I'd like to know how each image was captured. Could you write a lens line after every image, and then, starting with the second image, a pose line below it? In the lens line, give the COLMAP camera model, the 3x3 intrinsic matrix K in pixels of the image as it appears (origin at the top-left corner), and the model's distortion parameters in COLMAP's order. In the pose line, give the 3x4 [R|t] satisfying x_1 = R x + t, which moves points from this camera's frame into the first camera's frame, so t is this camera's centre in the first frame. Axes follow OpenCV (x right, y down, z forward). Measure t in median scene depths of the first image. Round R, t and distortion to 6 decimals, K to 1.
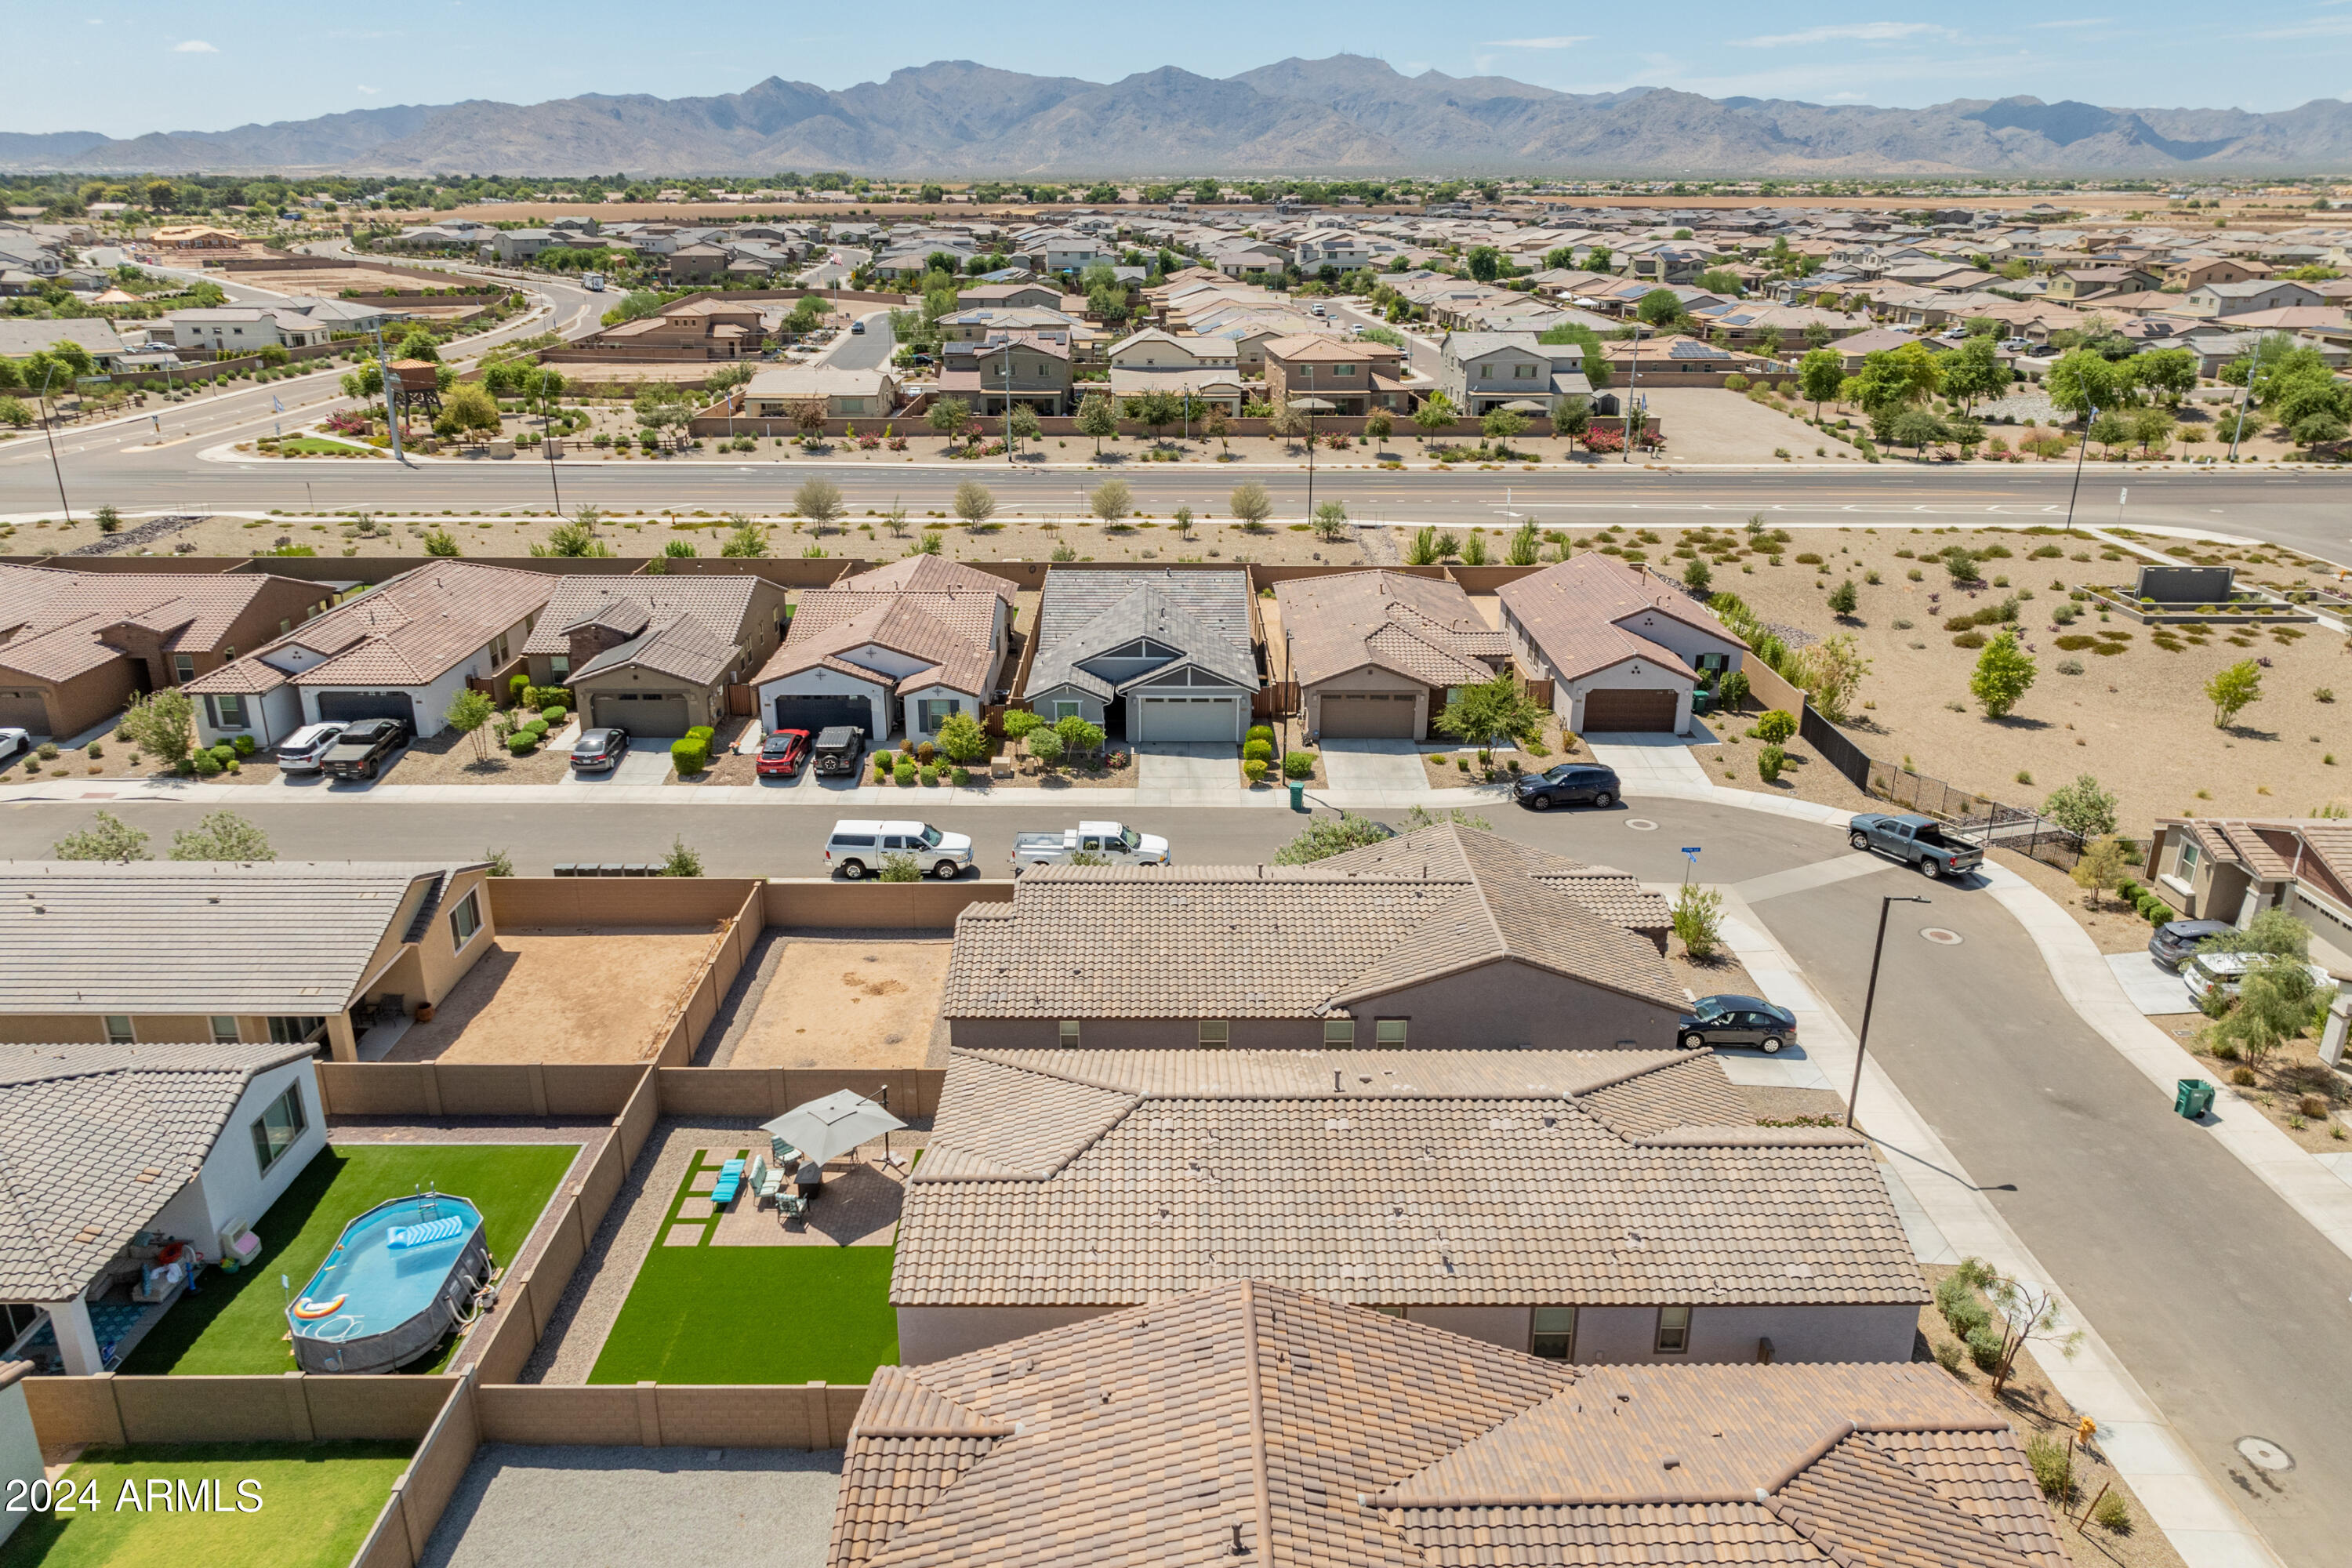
lens RADIAL K [[1638.2, 0, 1179.6], [0, 1638.2, 779.5], [0, 0, 1]] dist [-0.013454, 0.013296]
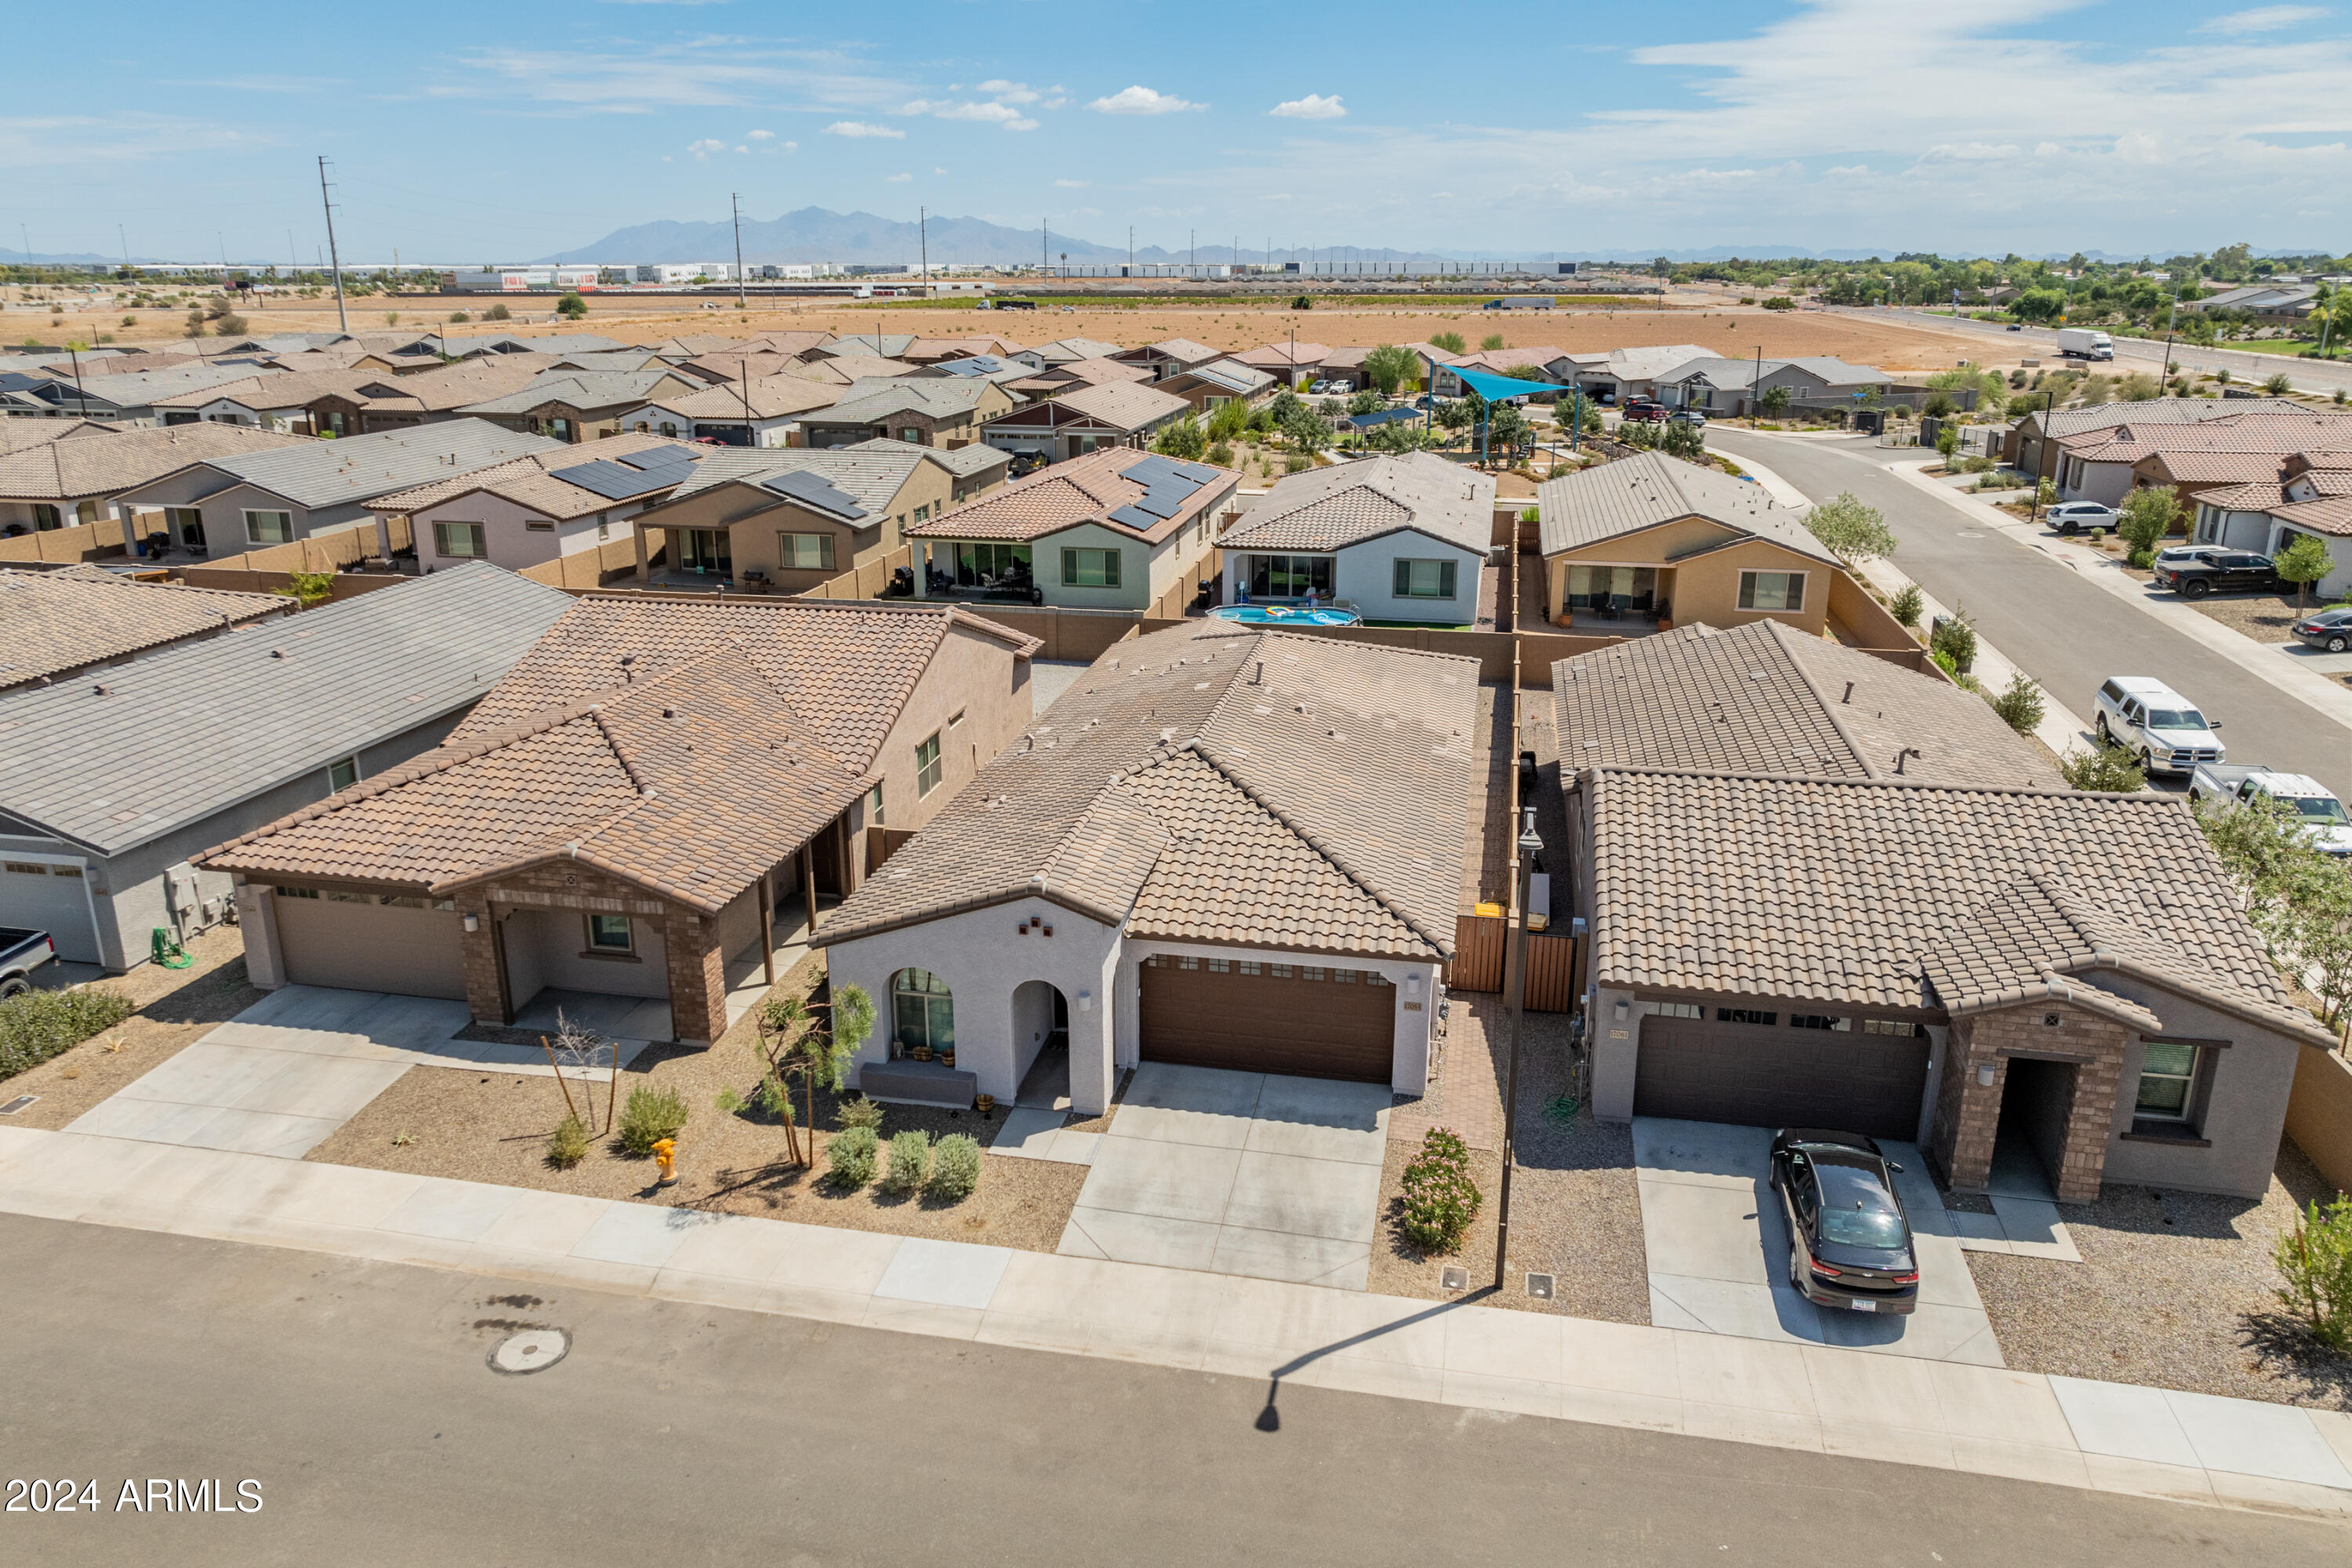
lens RADIAL K [[1638.2, 0, 1159.7], [0, 1638.2, 688.0], [0, 0, 1]] dist [-0.013454, 0.013296]
pose [[-0.209552, 0.249653, -0.945390, 0.515013], [-0.337597, 0.888928, 0.309573, -0.042293], [0.917669, 0.384032, -0.101994, 0.533846]]
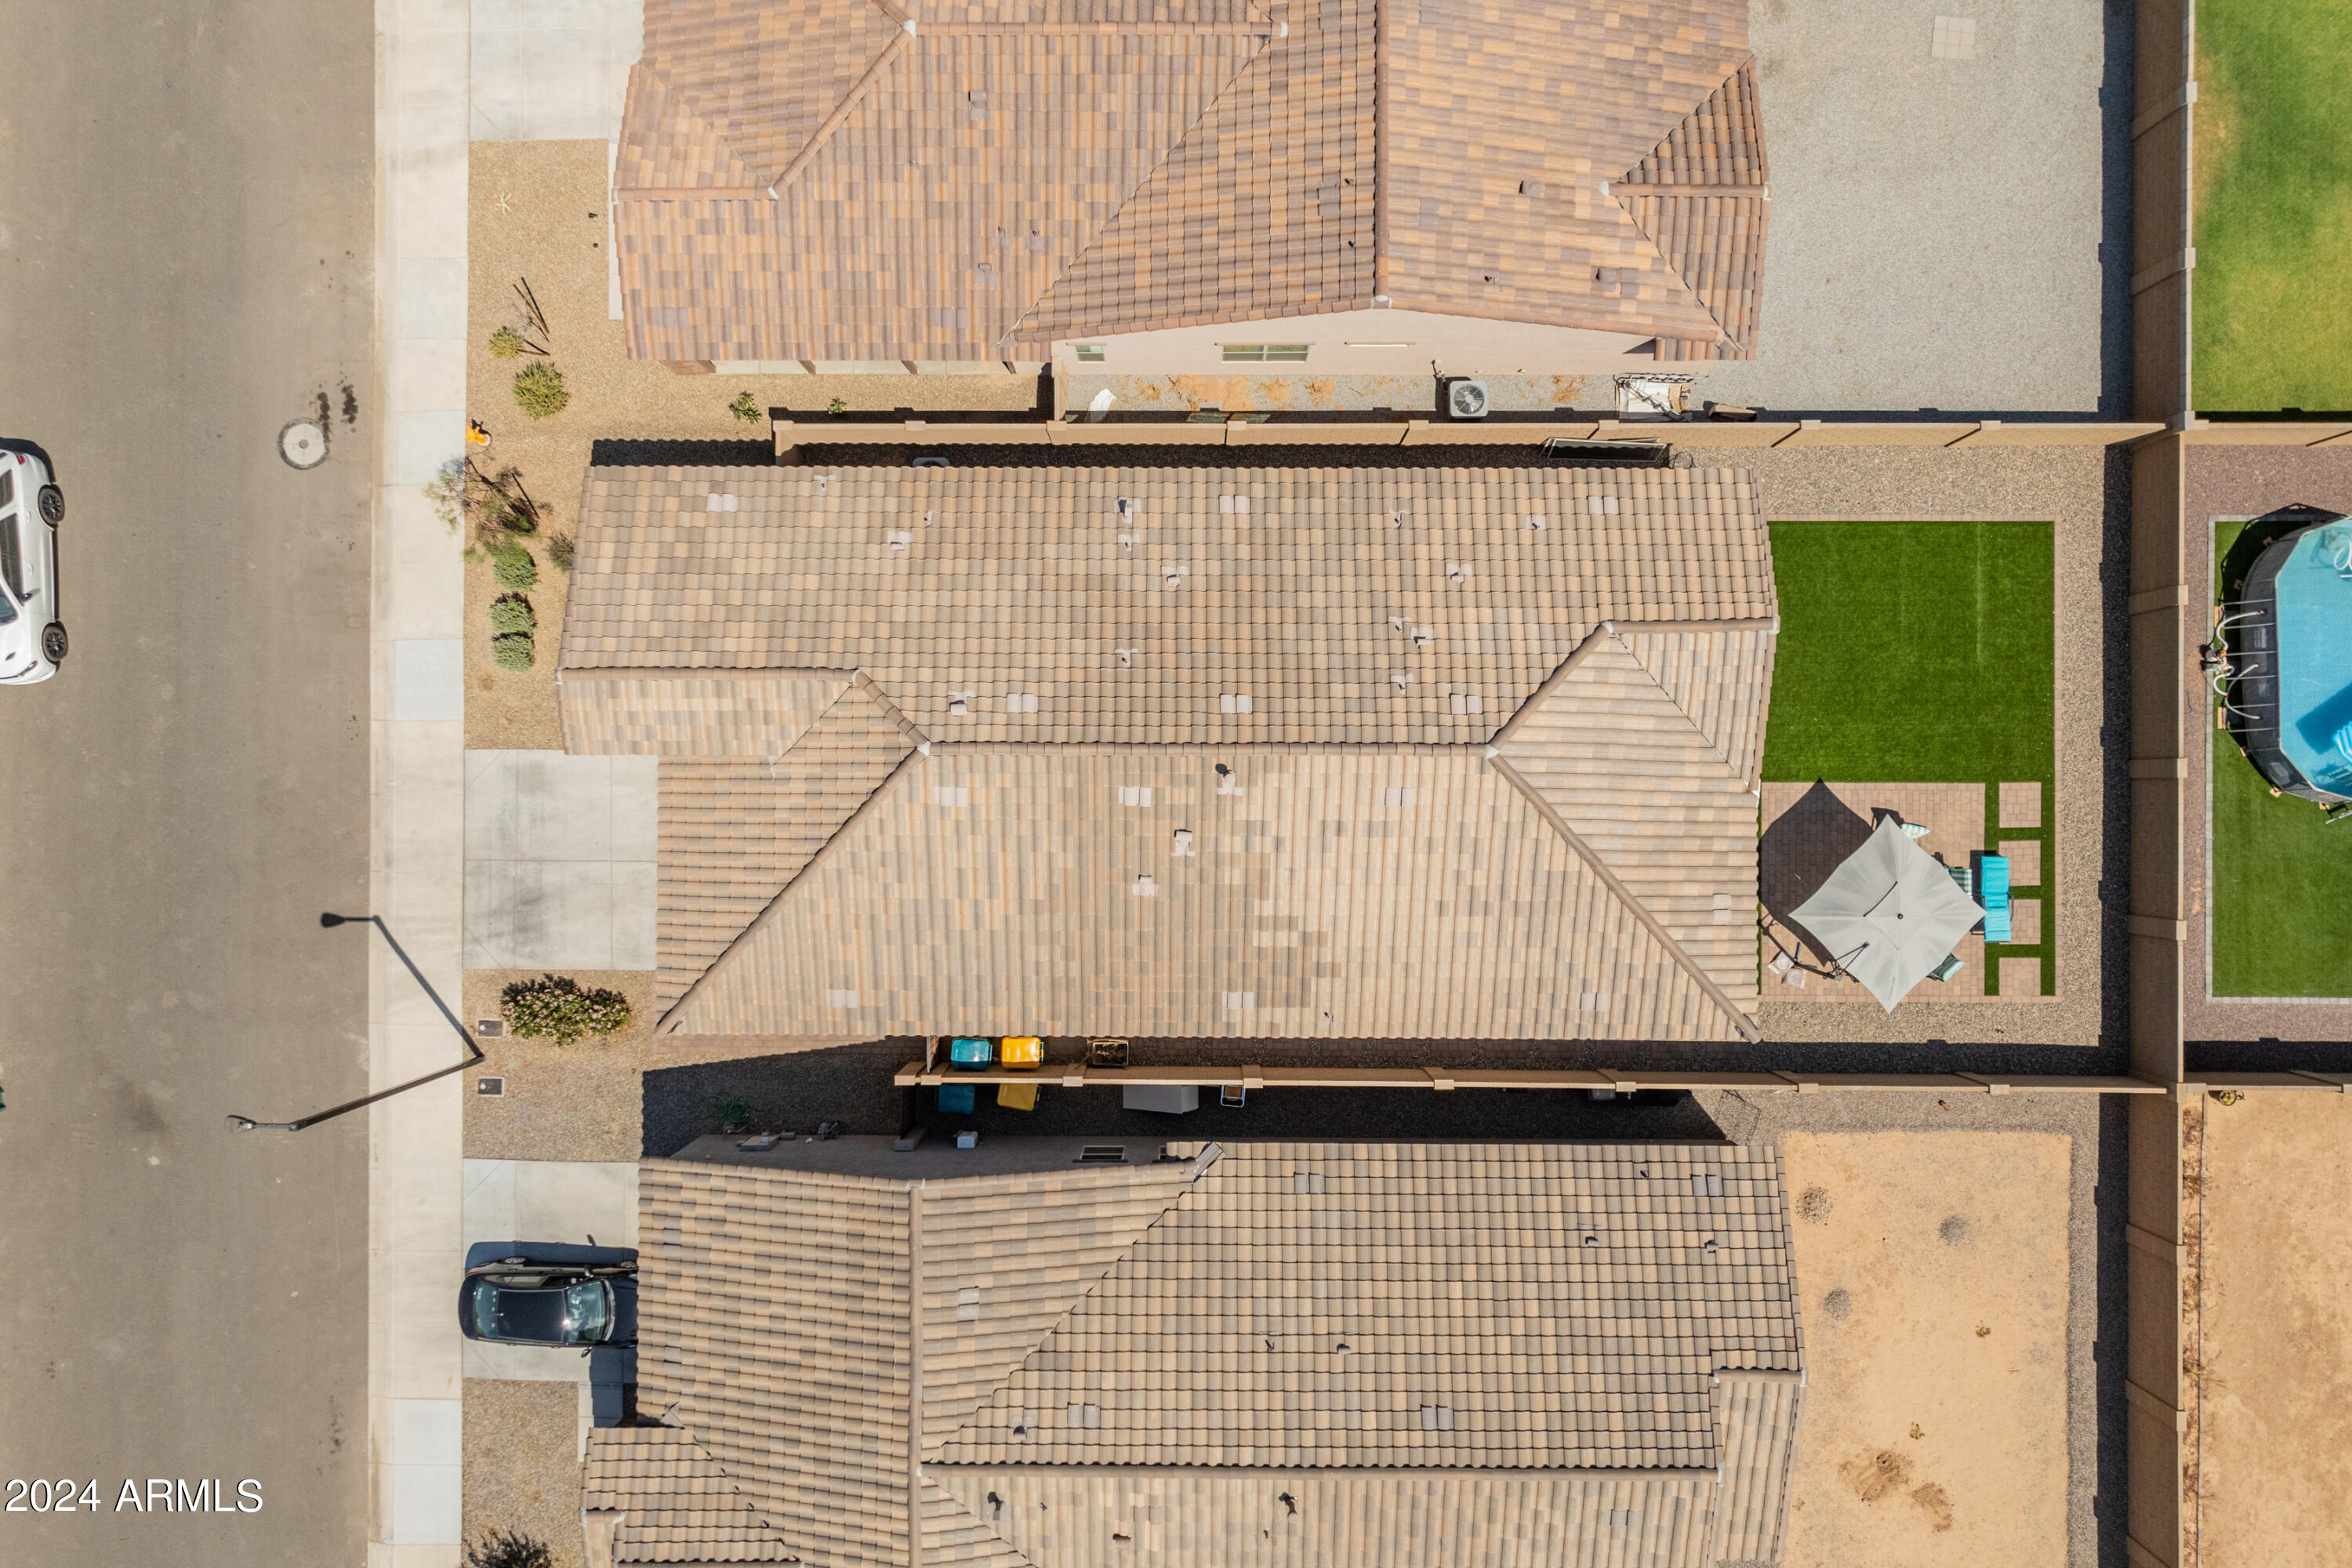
lens RADIAL K [[1638.2, 0, 1193.6], [0, 1638.2, 797.3], [0, 0, 1]] dist [-0.013454, 0.013296]
pose [[-0.999918, -0.011636, 0.005305, 0.054645], [0.008932, -0.338663, 0.940865, -0.258916], [-0.009152, 0.940836, 0.338739, 0.386753]]
